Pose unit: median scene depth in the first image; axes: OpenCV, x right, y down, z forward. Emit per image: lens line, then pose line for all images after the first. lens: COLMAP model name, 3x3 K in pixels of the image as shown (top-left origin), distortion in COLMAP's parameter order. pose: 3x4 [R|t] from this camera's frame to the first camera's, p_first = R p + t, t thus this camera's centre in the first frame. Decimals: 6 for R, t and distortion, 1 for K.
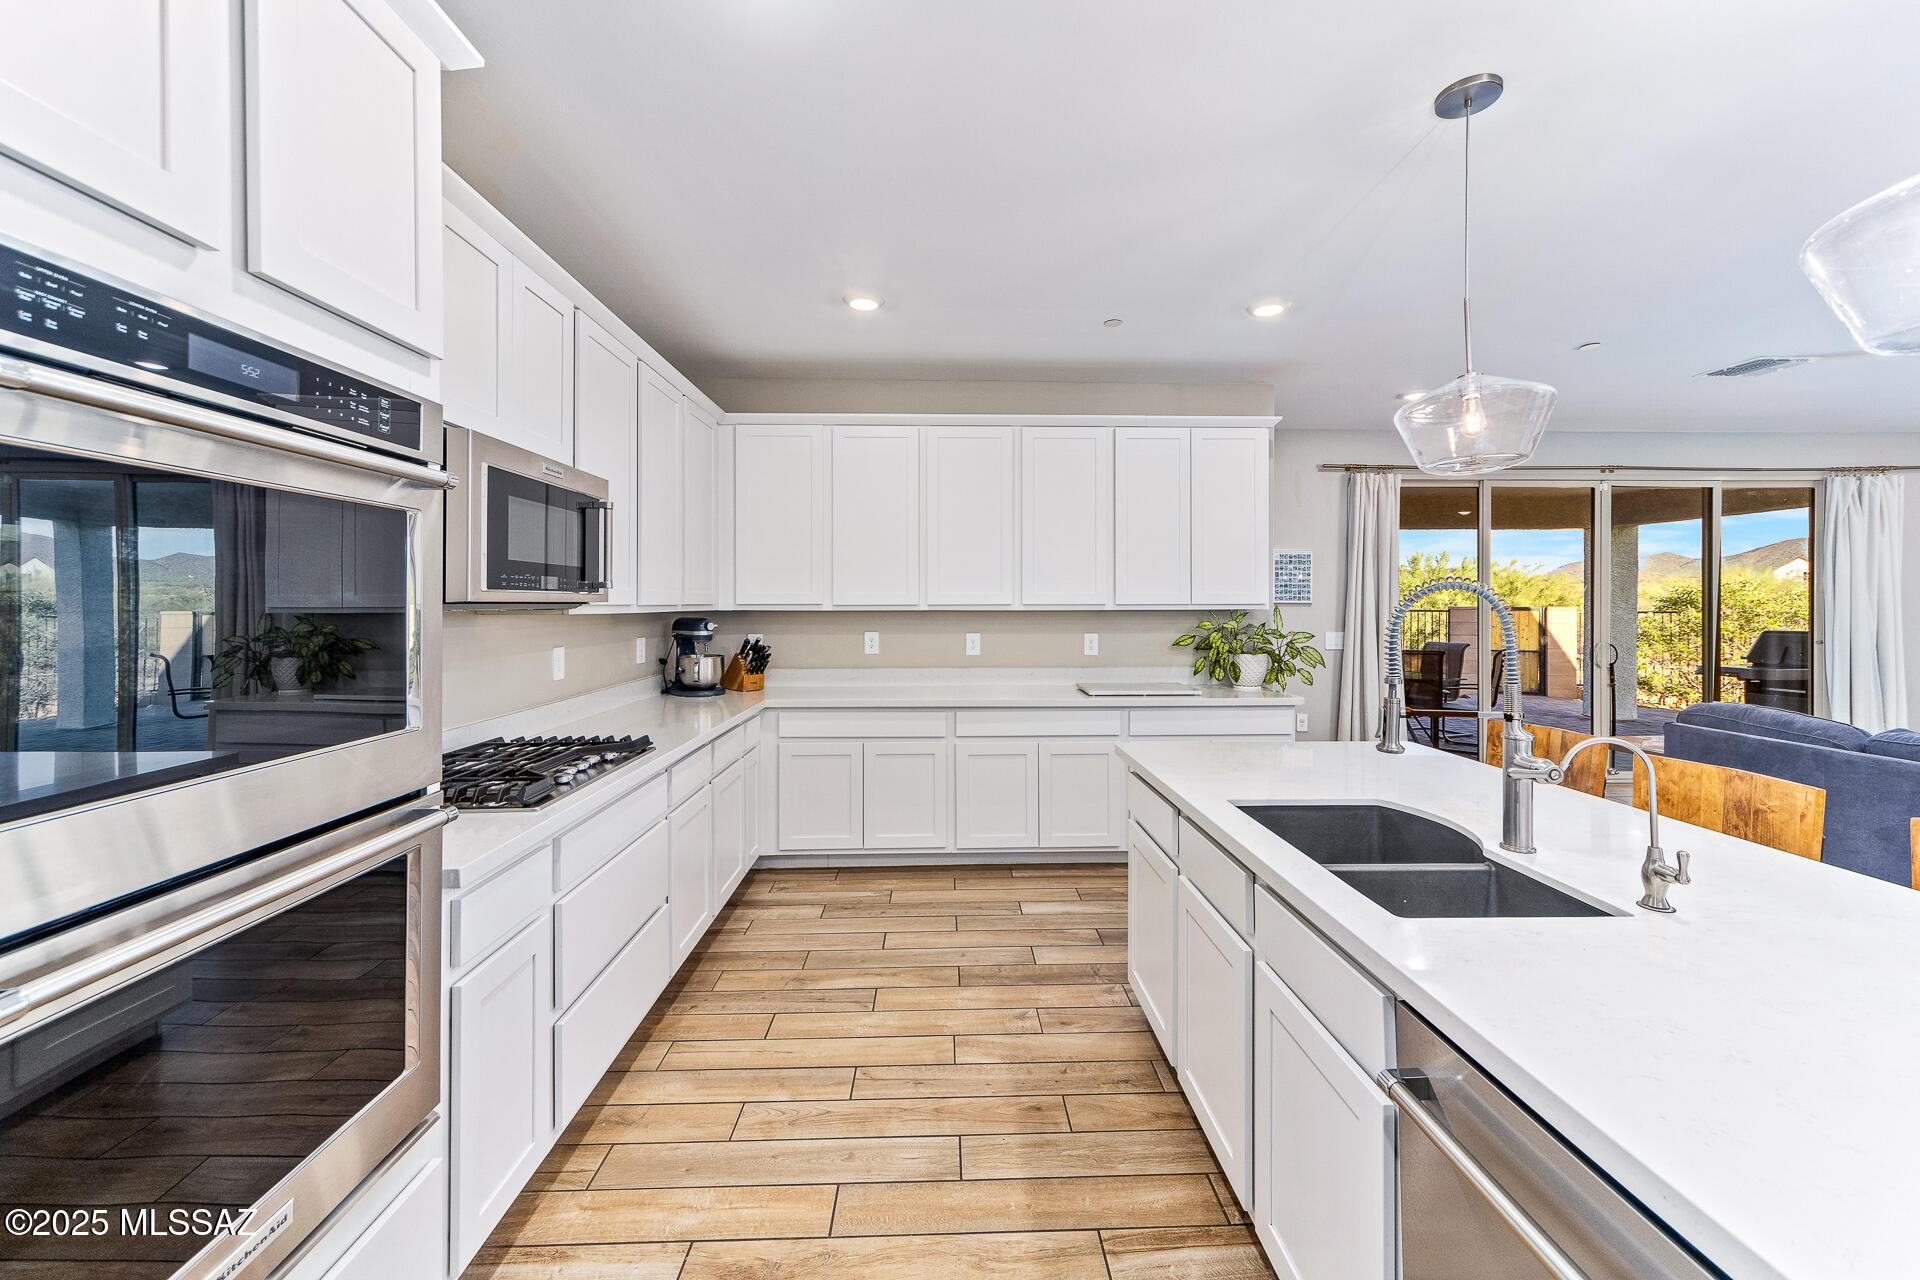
lens RADIAL K [[752.1, 0, 962.4], [0, 752.1, 600.2], [0, 0, 1]] dist [0.014983, 0.000173]
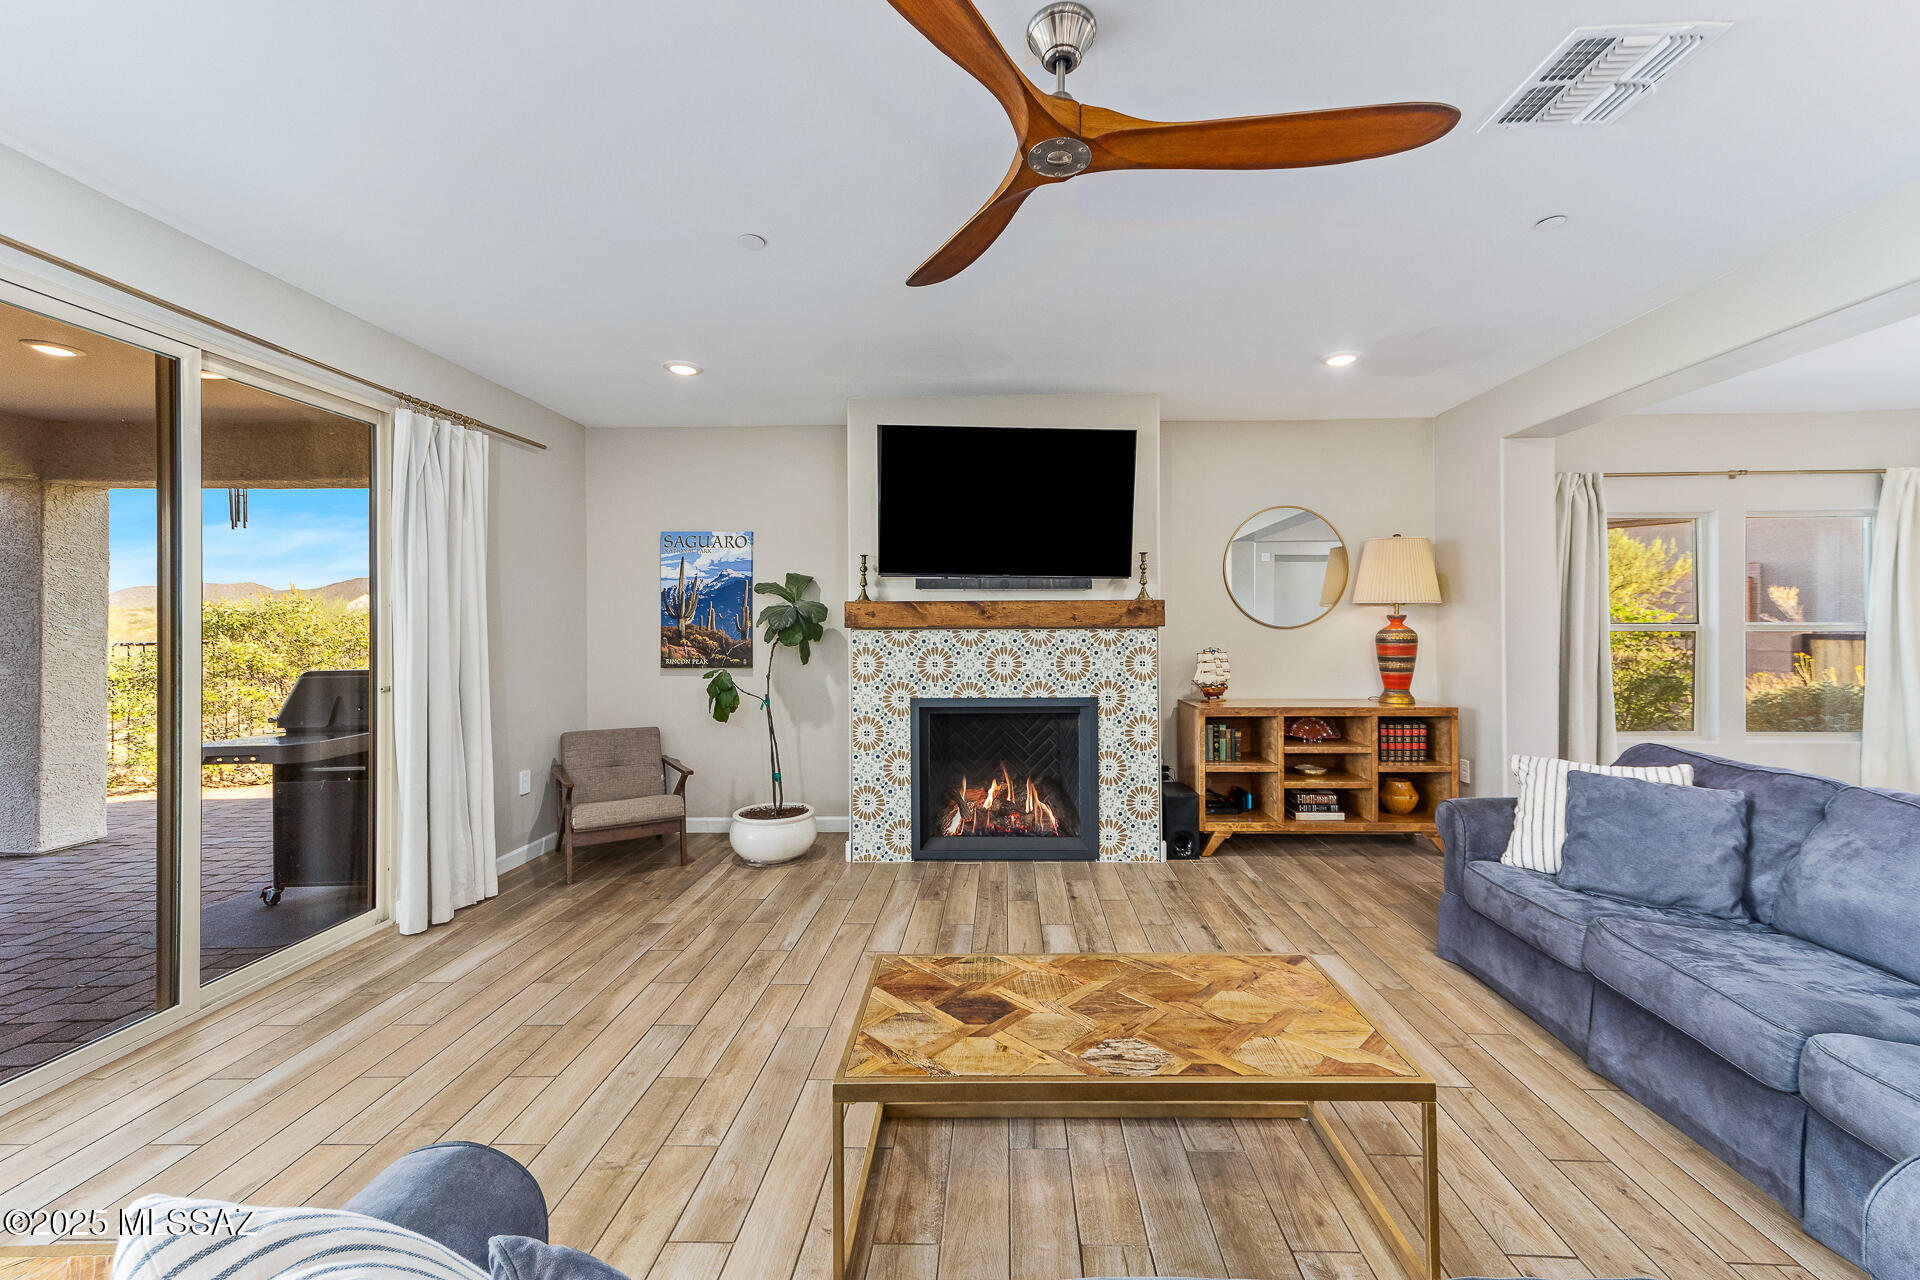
lens RADIAL K [[754.5, 0, 984.7], [0, 754.5, 631.2], [0, 0, 1]] dist [0.013390, 0.000144]
pose [[0.056691, -0.001905, 0.998390, 0.764308], [0.001382, 0.999997, 0.001830, 0.014168], [-0.998391, 0.001276, 0.056694, 0.690564]]
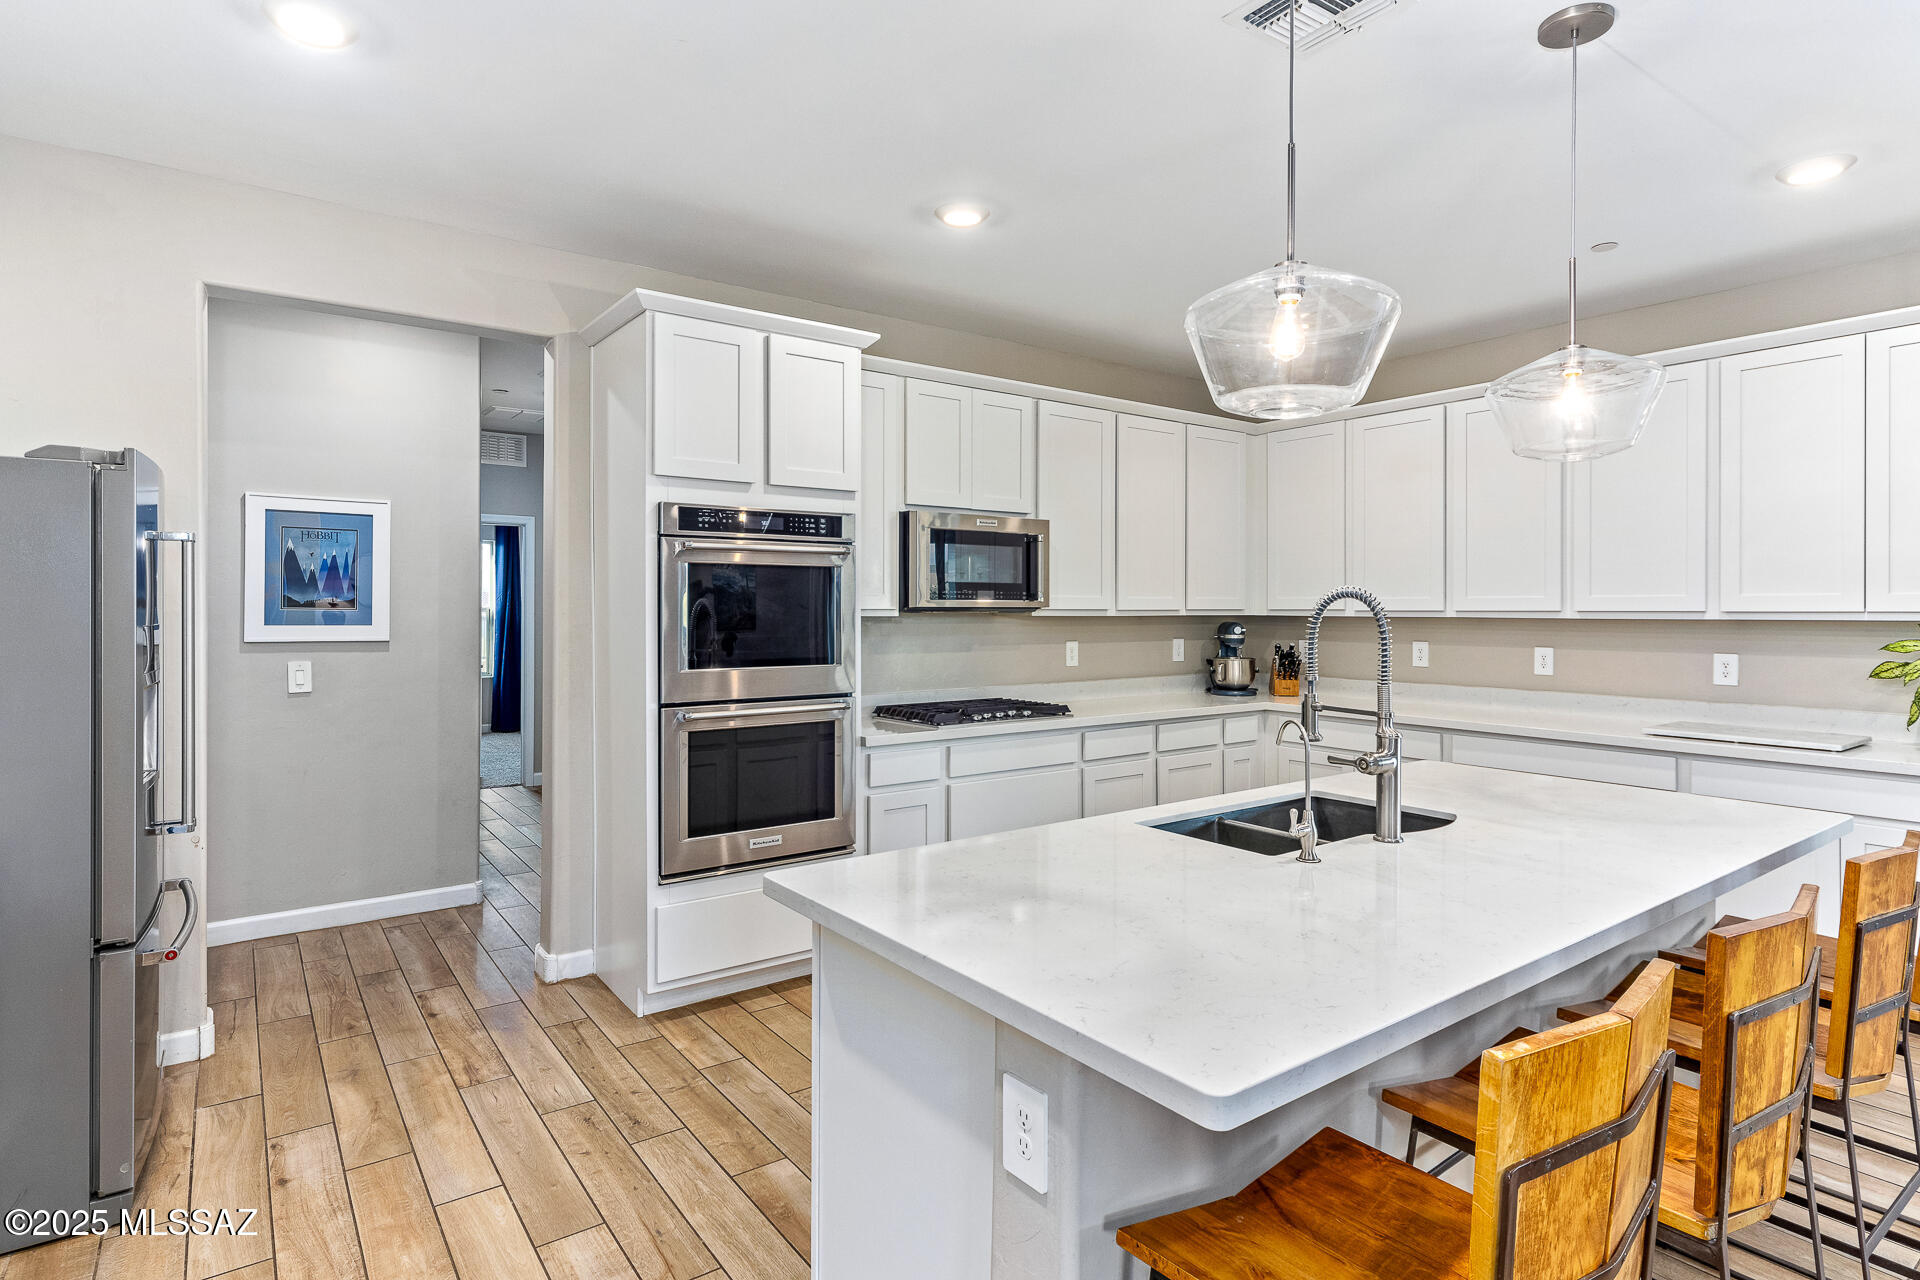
lens RADIAL K [[1002.9, 0, 958.1], [0, 1002.9, 609.9], [0, 0, 1]] dist [0.004593, 0.000922]
pose [[0.563818, 0.003682, -0.825891, 0.550198], [0.001420, 0.999984, 0.005428, -0.001671], [0.825898, -0.004233, 0.563804, -0.103200]]
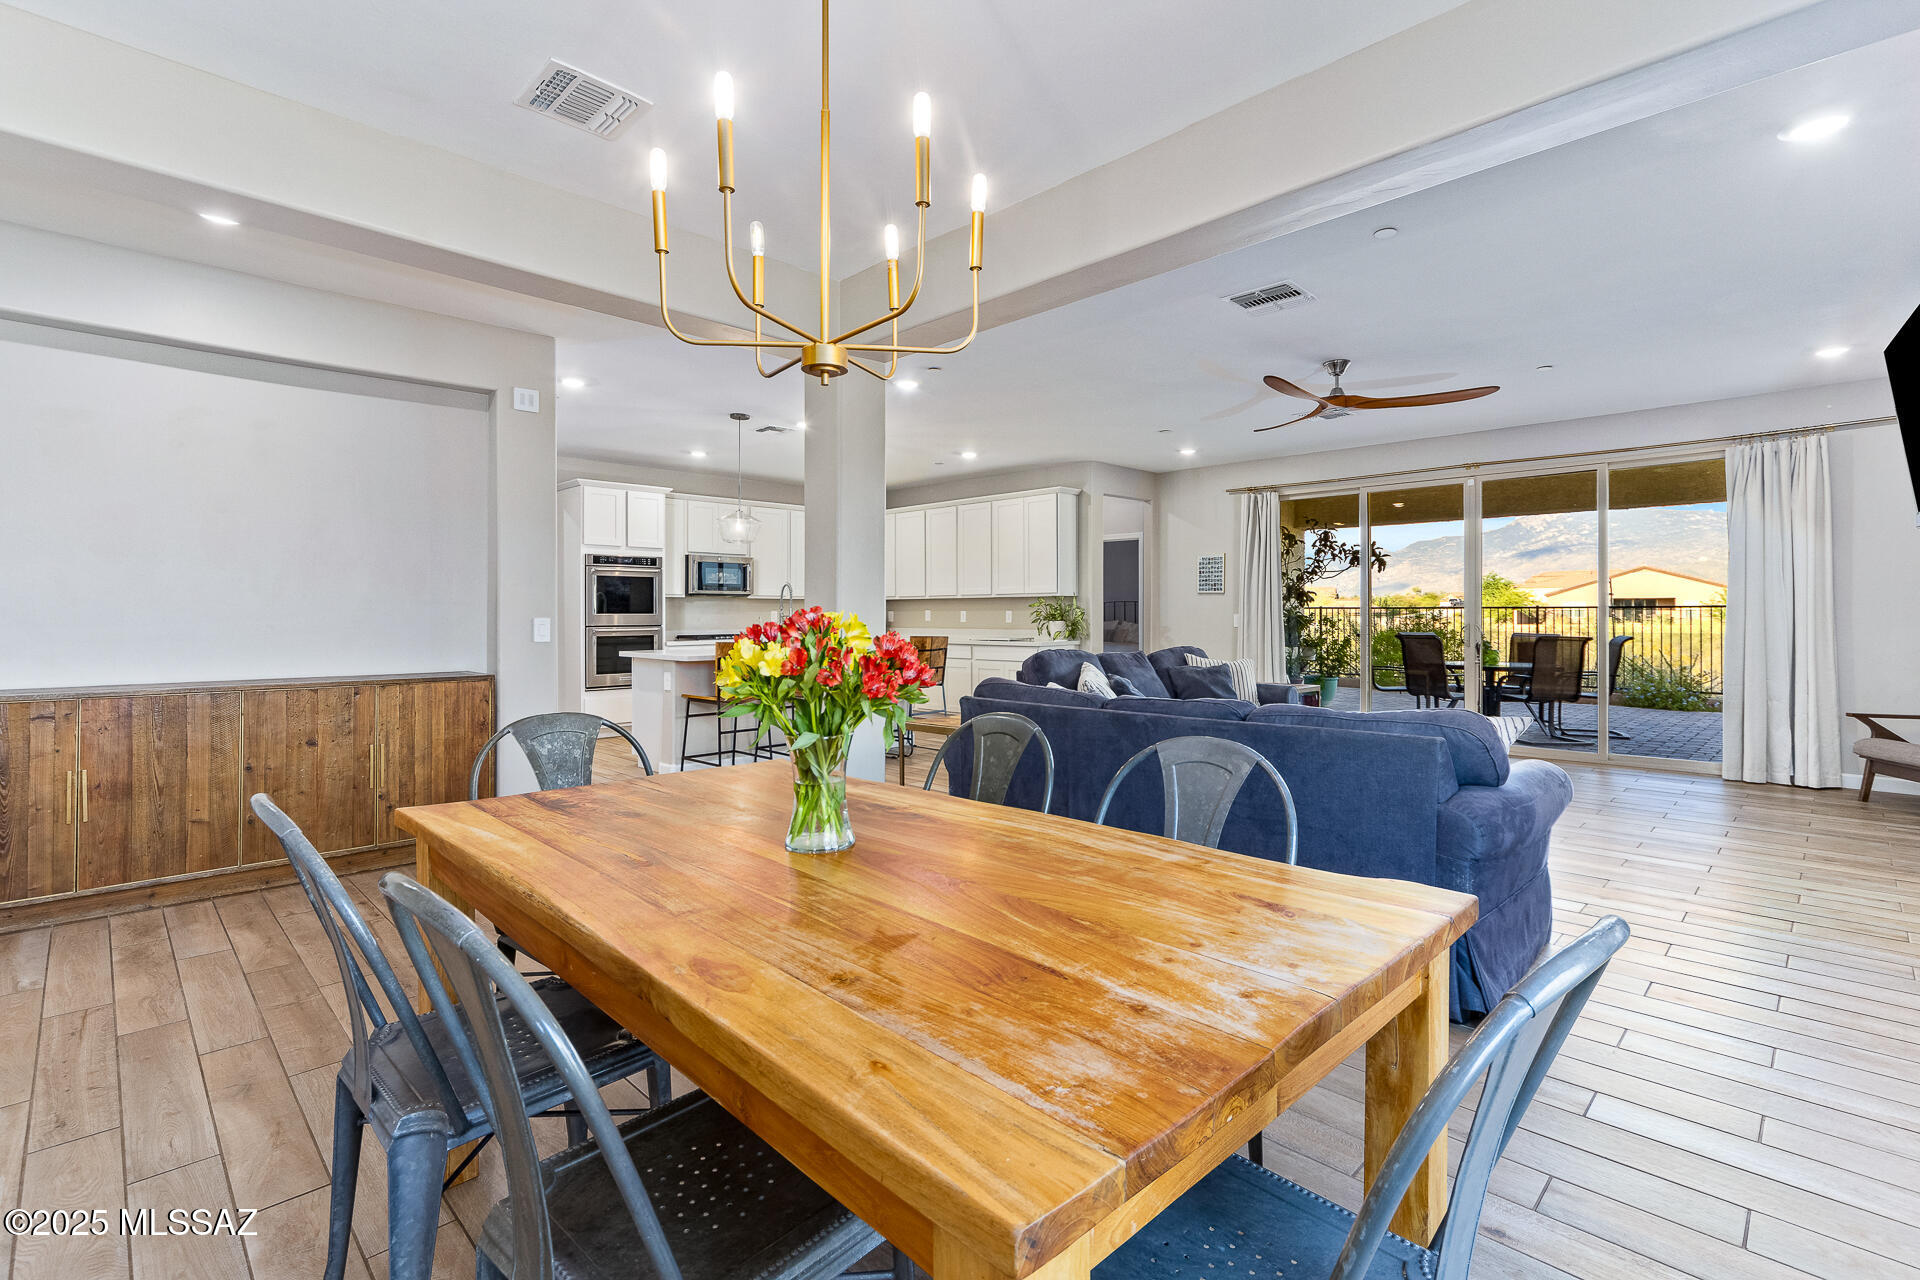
lens RADIAL K [[877.0, 0, 962.4], [0, 877.0, 607.6], [0, 0, 1]] dist [0.001407, 0.000816]
pose [[0.678999, -0.006329, -0.734112, 1.696558], [0.005155, 0.999979, -0.003853, 0.045405], [0.734121, -0.001168, 0.679018, -0.536522]]
